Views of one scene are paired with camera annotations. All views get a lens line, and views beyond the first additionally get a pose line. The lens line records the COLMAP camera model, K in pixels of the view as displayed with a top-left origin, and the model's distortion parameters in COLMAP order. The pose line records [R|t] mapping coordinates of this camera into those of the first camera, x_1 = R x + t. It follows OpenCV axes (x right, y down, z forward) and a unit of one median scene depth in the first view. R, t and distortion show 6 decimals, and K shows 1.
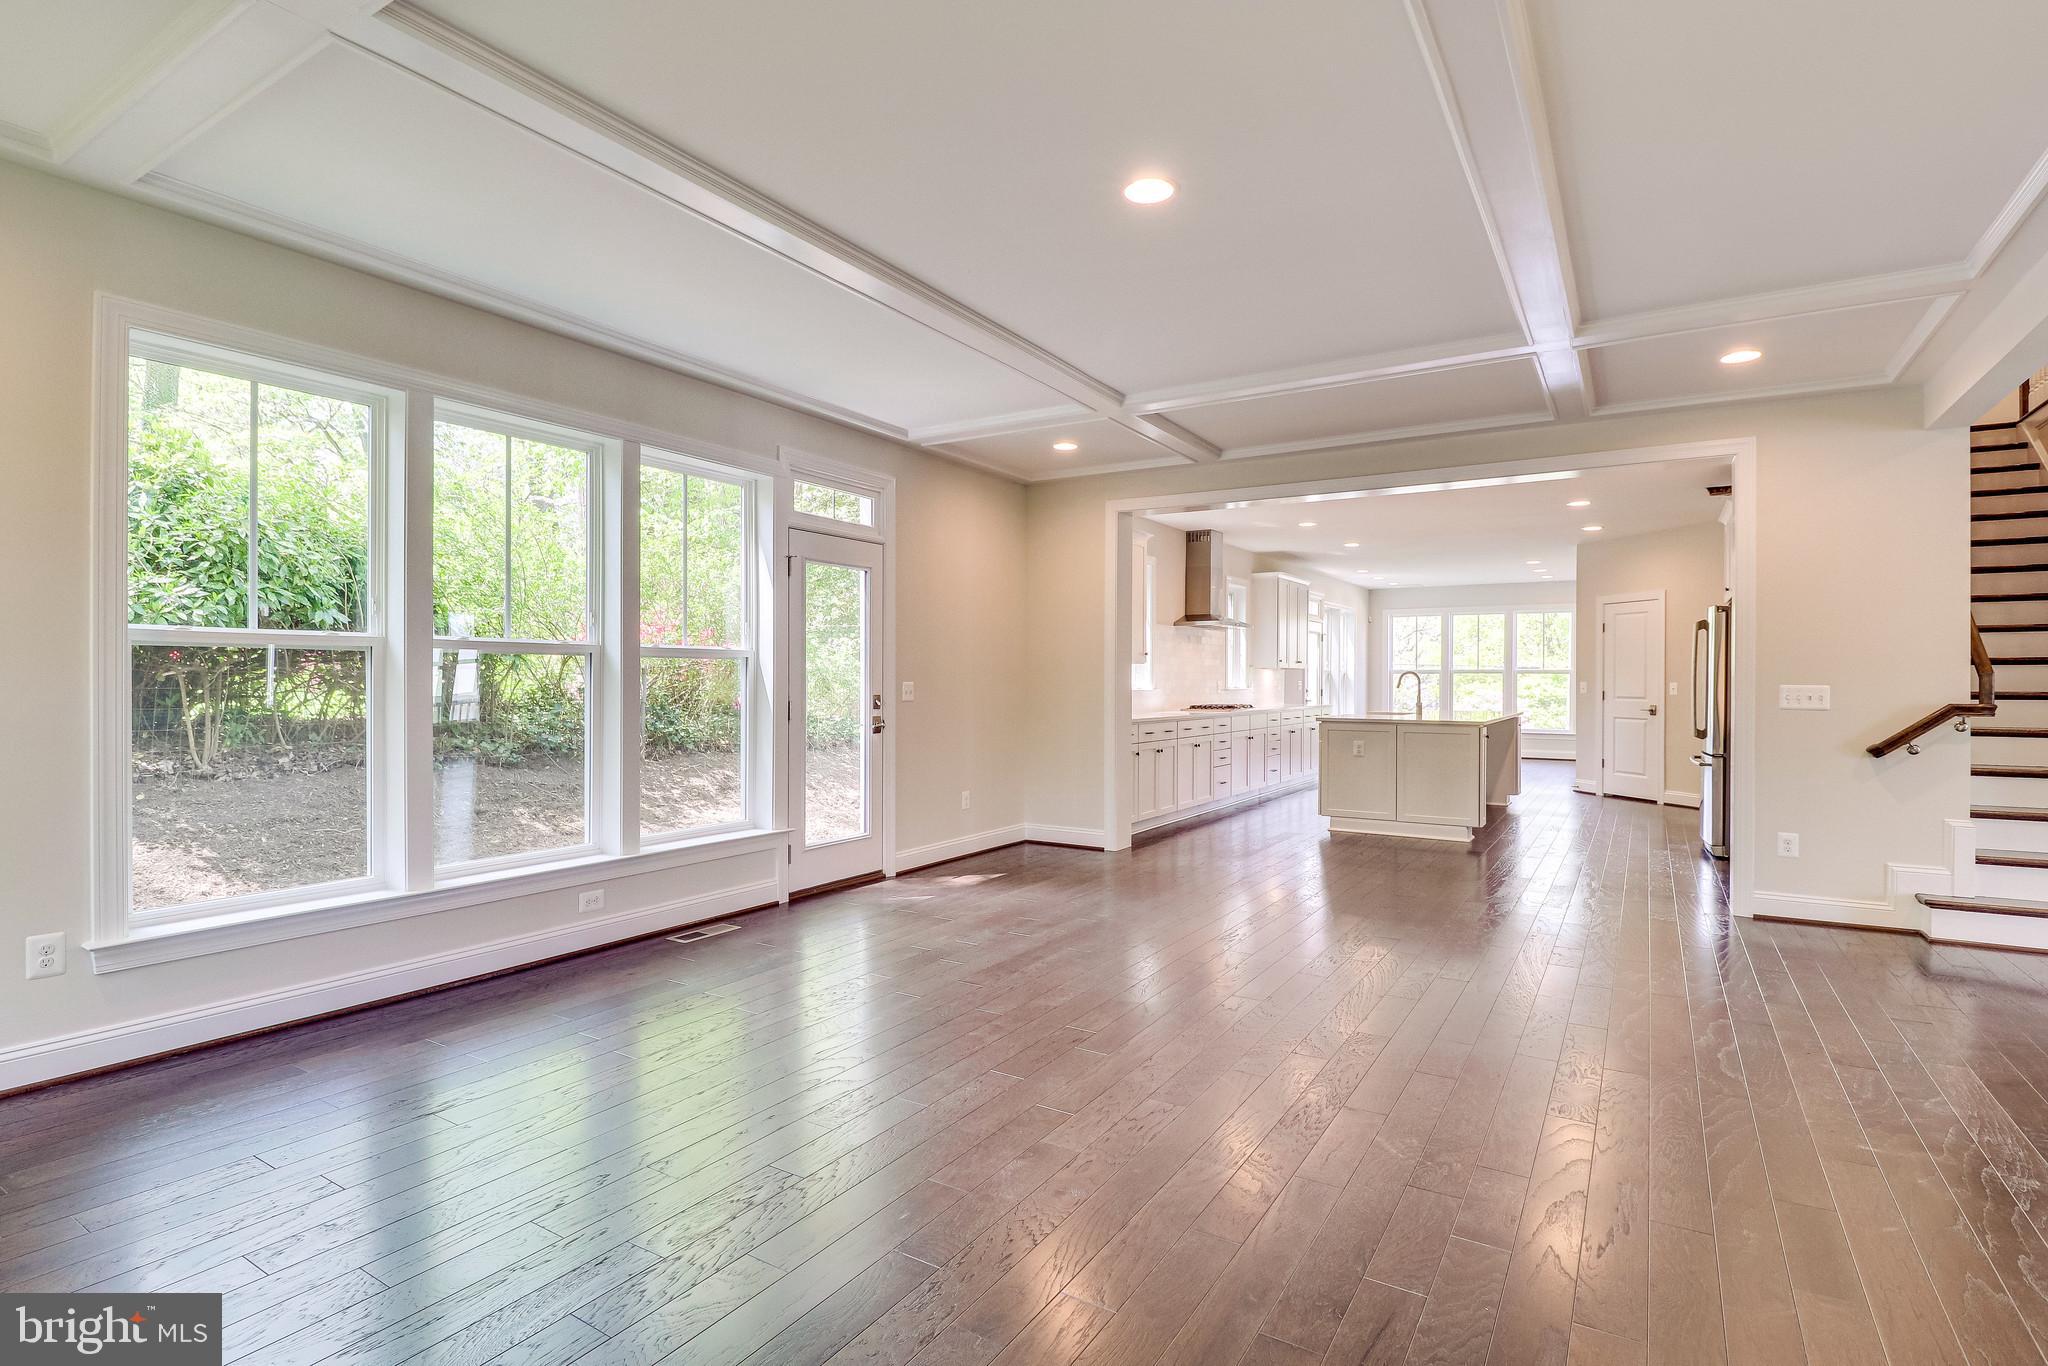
lens RADIAL K [[1013.6, 0, 1027.3], [0, 1013.6, 684.0], [0, 0, 1]] dist [-0.001036, -0.000060]
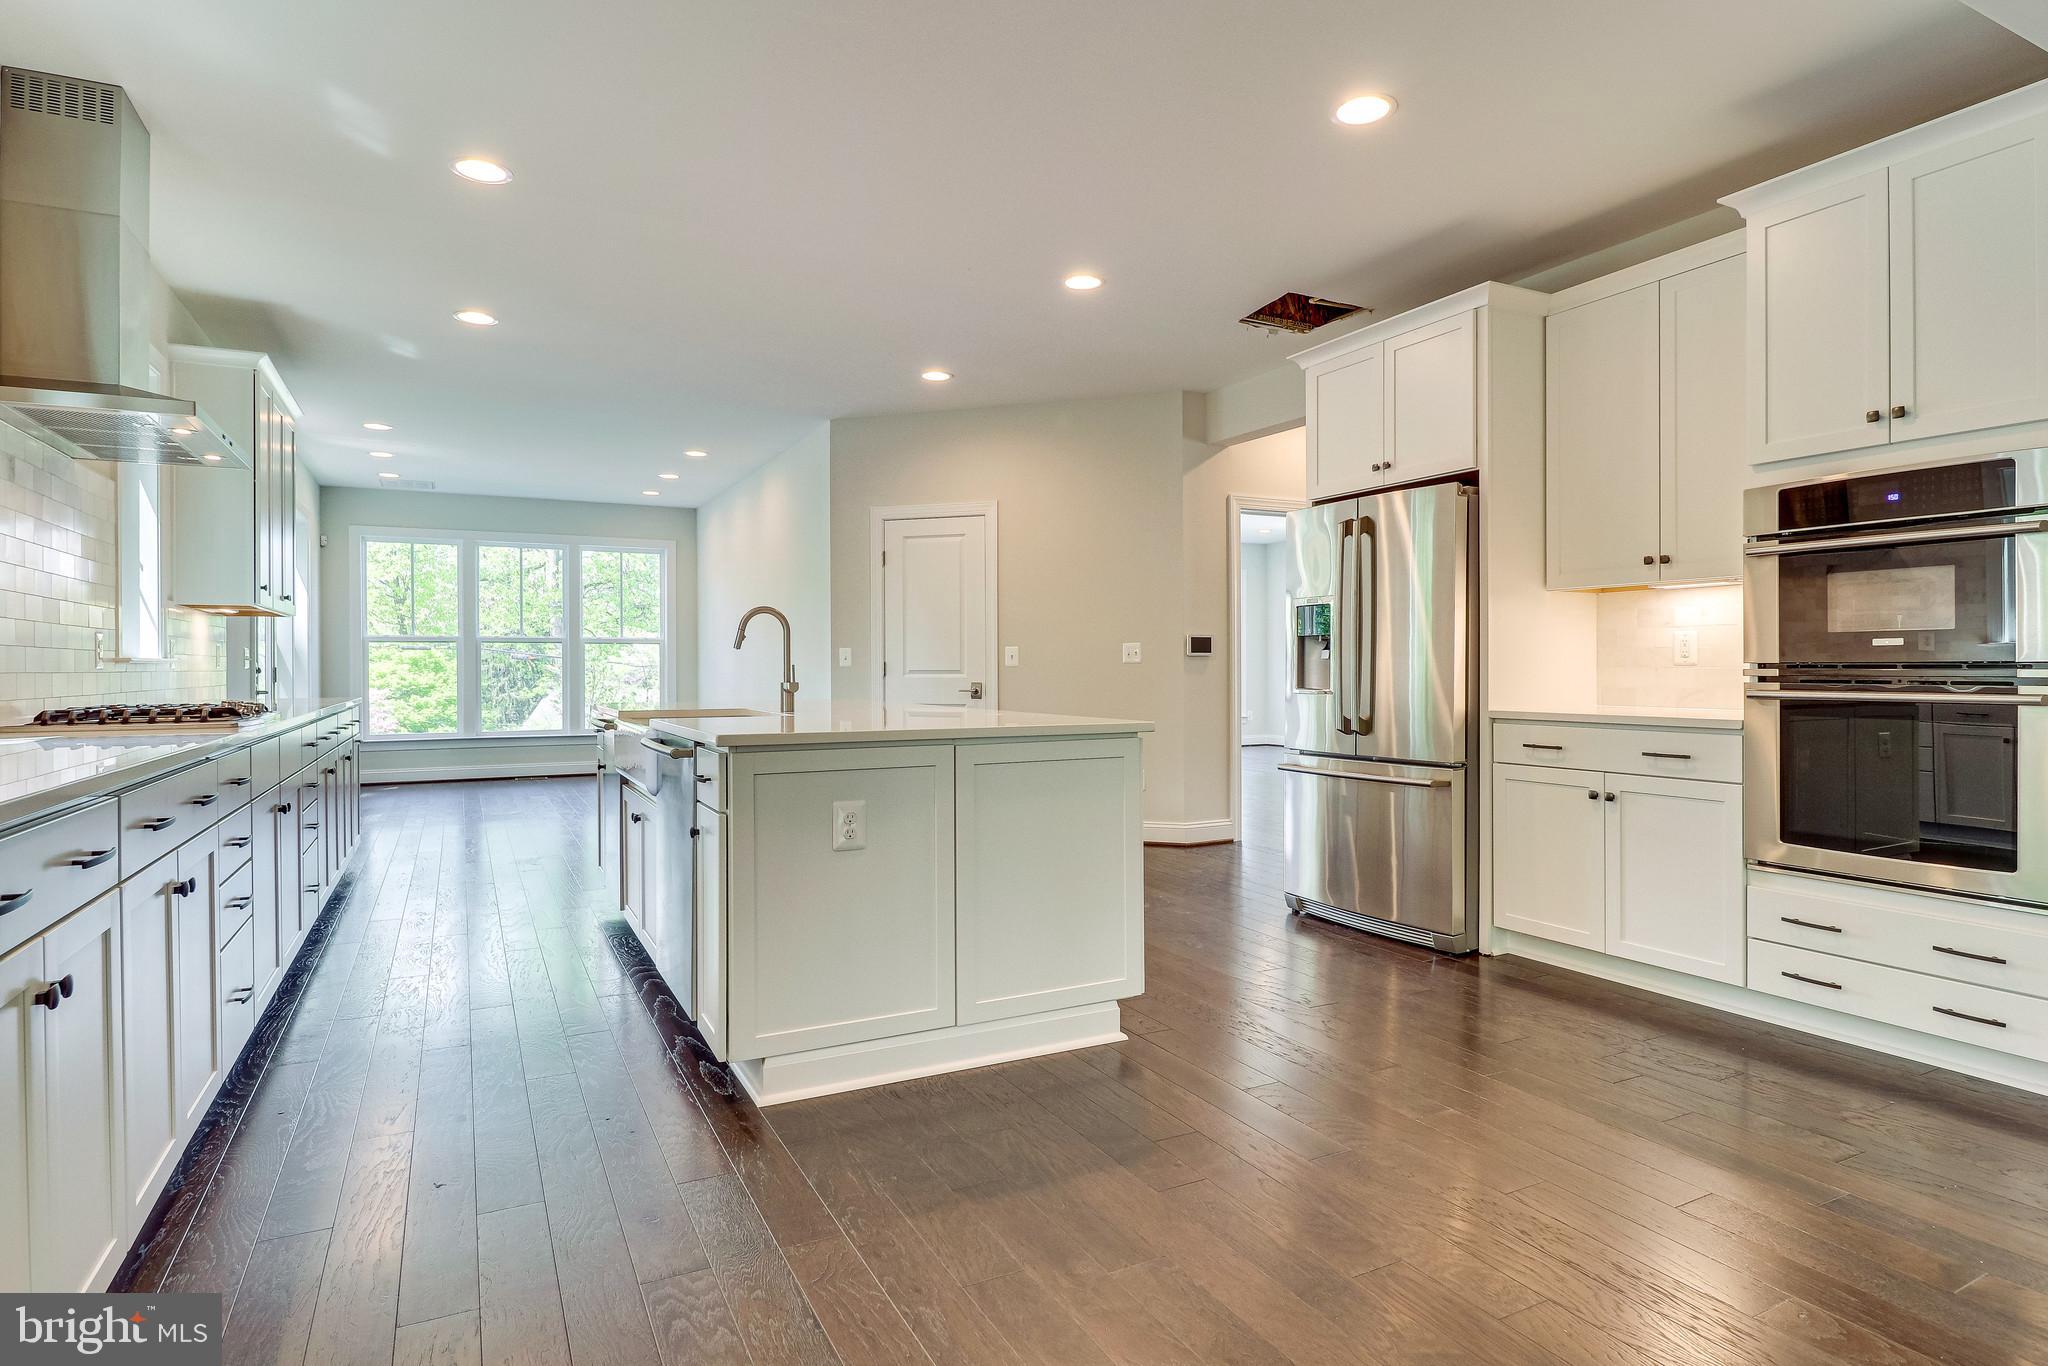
lens RADIAL K [[1097.6, 0, 1023.9], [0, 1097.6, 673.5], [0, 0, 1]] dist [-0.001020, -0.000174]
pose [[0.514421, -0.009526, 0.857485, 0.072118], [0.009186, 0.999942, 0.005598, 0.018069], [-0.857489, 0.004997, 0.514478, 0.962514]]
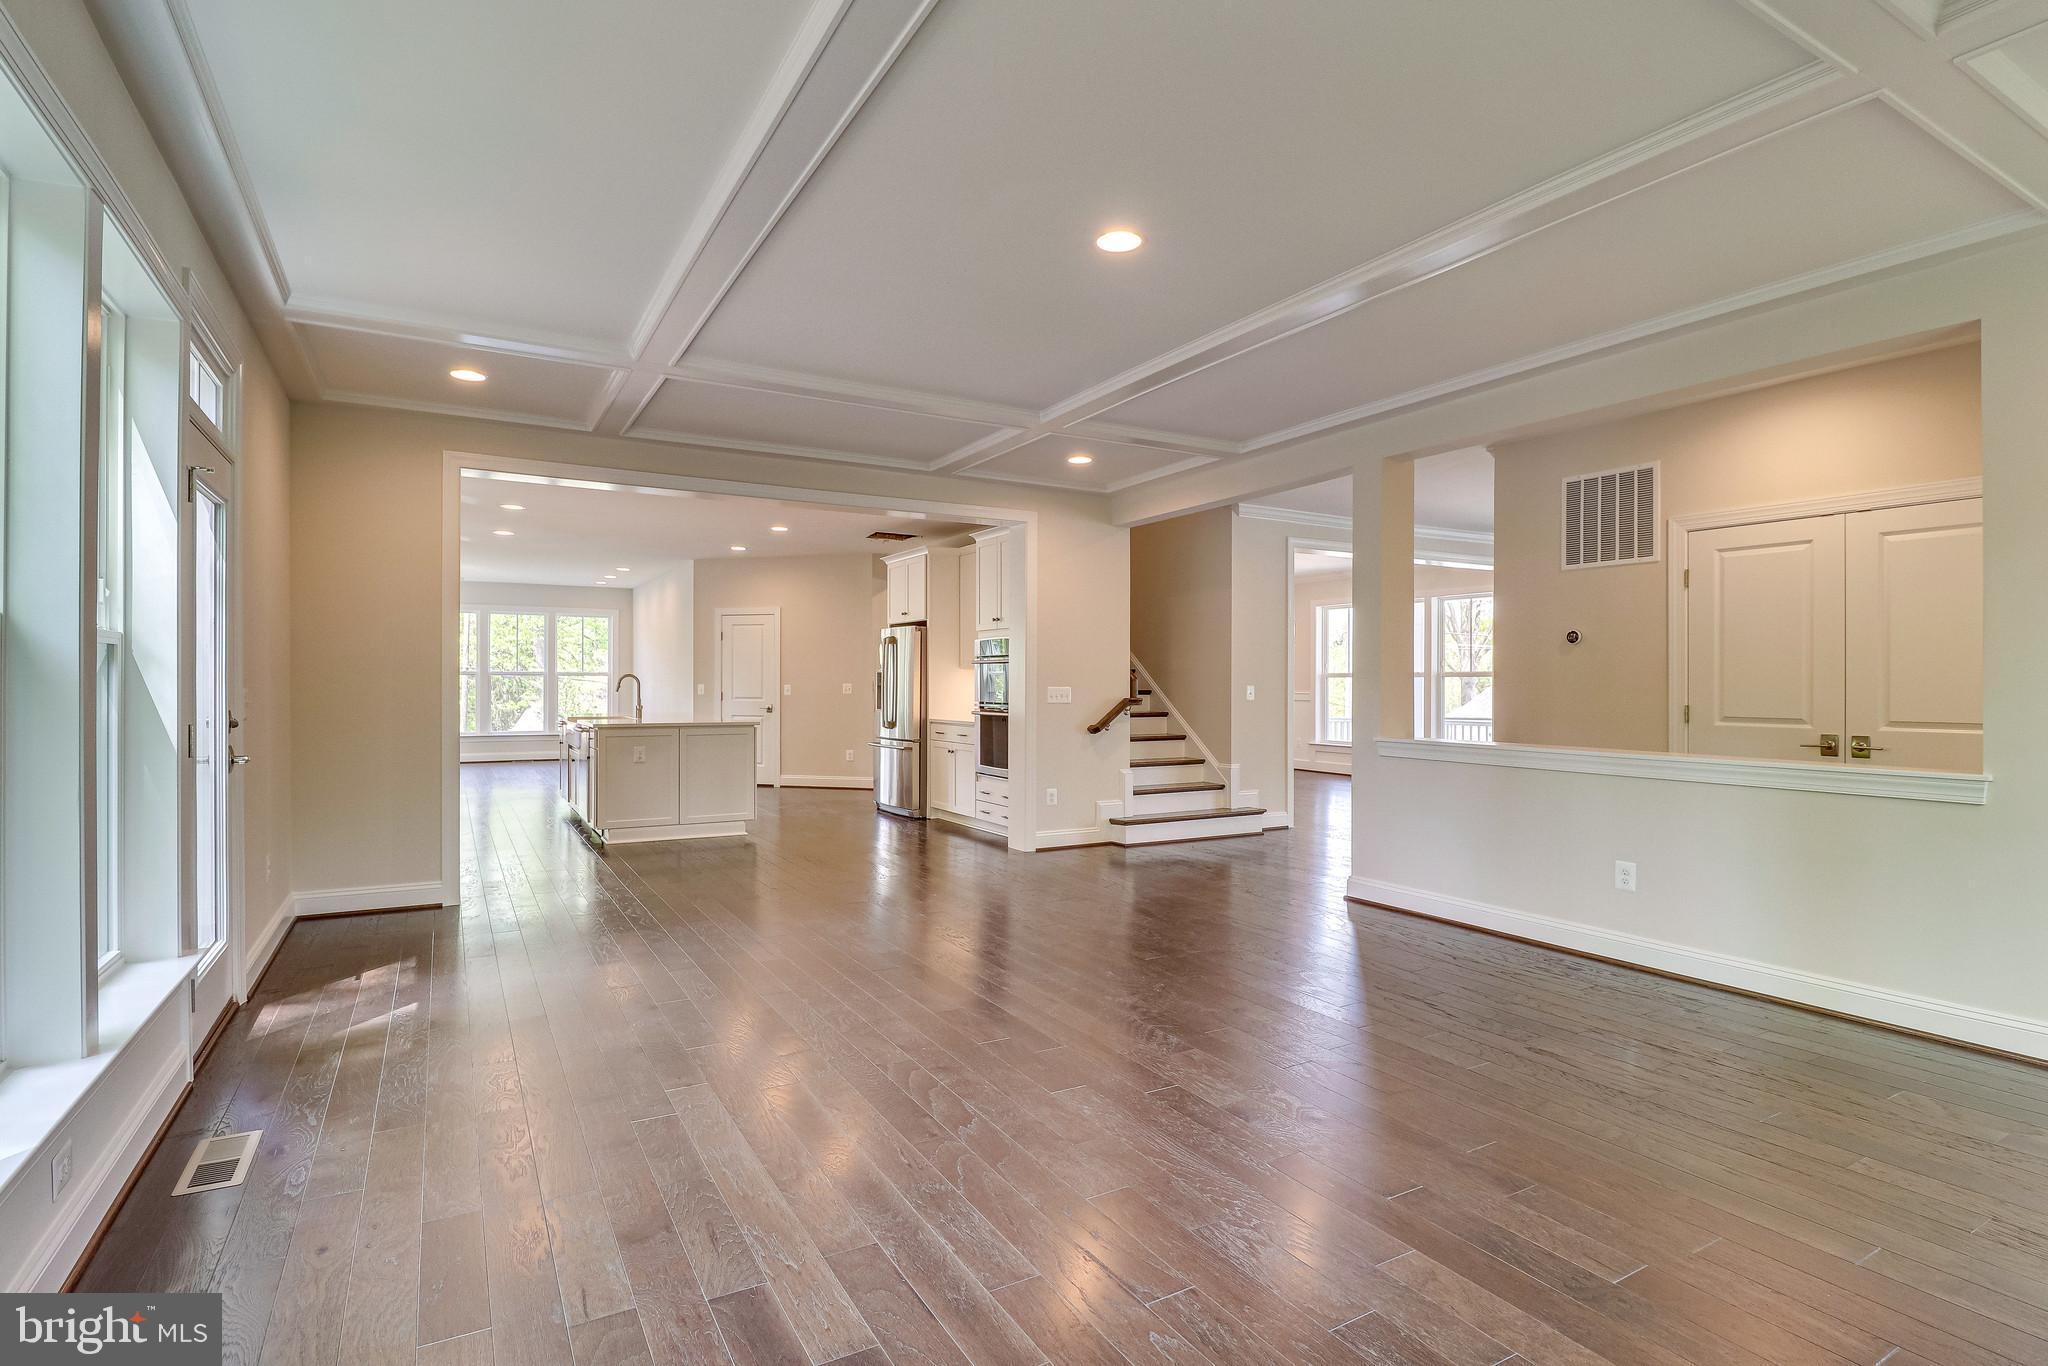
lens RADIAL K [[1013.6, 0, 1027.3], [0, 1013.6, 684.0], [0, 0, 1]] dist [-0.001036, -0.000060]
pose [[0.473880, -0.002953, 0.880584, -0.431679], [0.003869, 0.999992, 0.001271, -0.003882], [-0.880581, 0.002804, 0.473888, 0.272222]]
